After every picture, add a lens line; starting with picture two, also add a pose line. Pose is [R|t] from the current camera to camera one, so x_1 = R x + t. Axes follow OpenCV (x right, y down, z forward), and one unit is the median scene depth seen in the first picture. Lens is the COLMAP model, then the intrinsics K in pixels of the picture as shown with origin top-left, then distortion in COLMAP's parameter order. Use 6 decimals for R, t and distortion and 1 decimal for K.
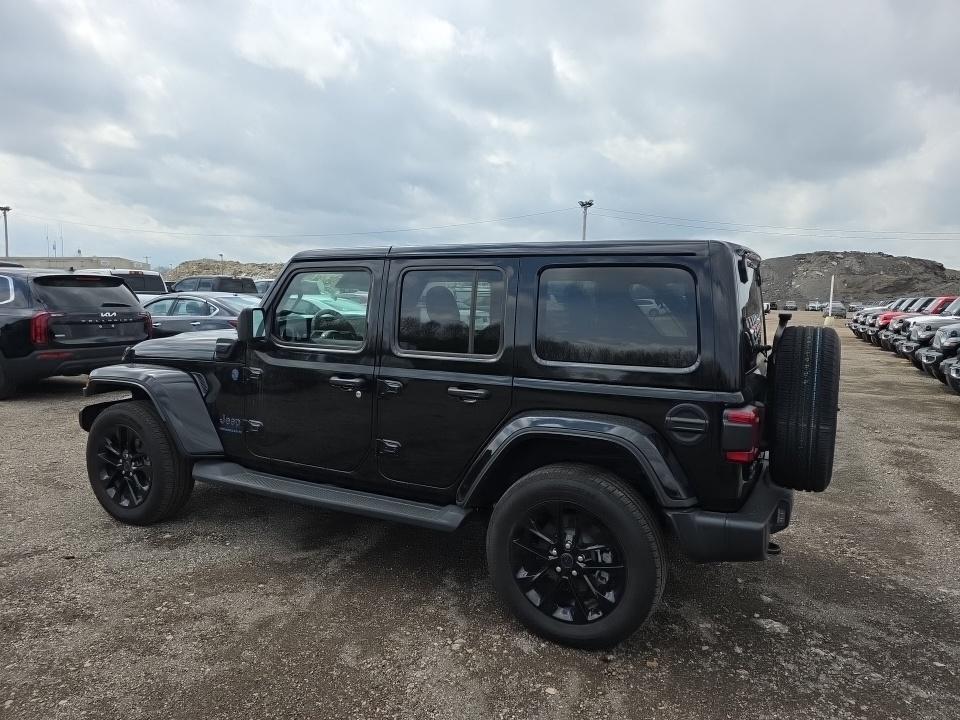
lens RADIAL K [[662.1, 0, 473.3], [0, 662.1, 362.4], [0, 0, 1]] dist [0.045239, -0.030610]
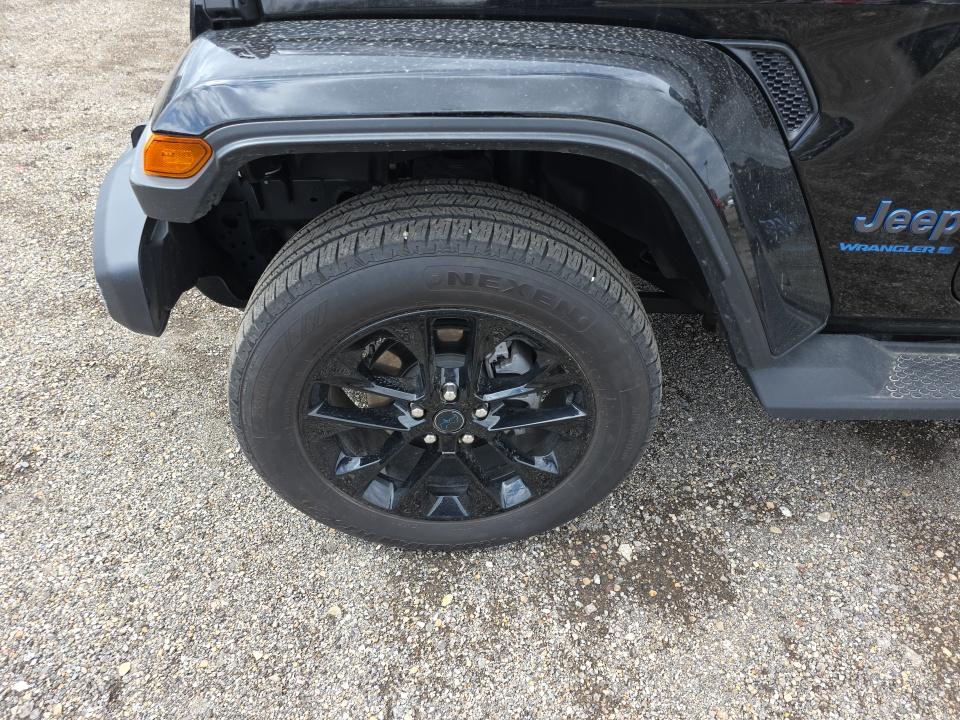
lens RADIAL K [[662.1, 0, 476.8], [0, 662.1, 378.5], [0, 0, 1]] dist [0.045239, -0.030610]
pose [[0.861076, -0.320910, 0.394417, -0.737870], [0.046058, 0.821721, 0.568026, -0.032405], [-0.506386, -0.470947, 0.722345, 0.945521]]
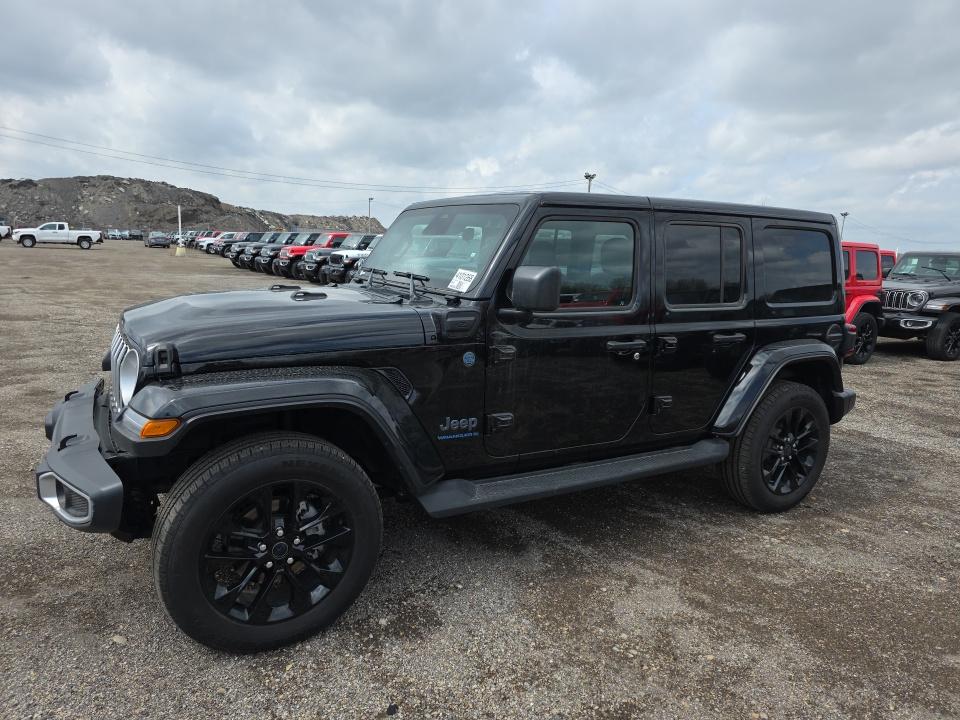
lens RADIAL K [[662.1, 0, 485.6], [0, 662.1, 364.4], [0, 0, 1]] dist [0.045239, -0.030610]
pose [[0.511860, -0.152911, 0.845351, -1.055590], [0.058998, 0.987965, 0.142985, -0.086111], [-0.857041, -0.023314, 0.514721, 0.672799]]
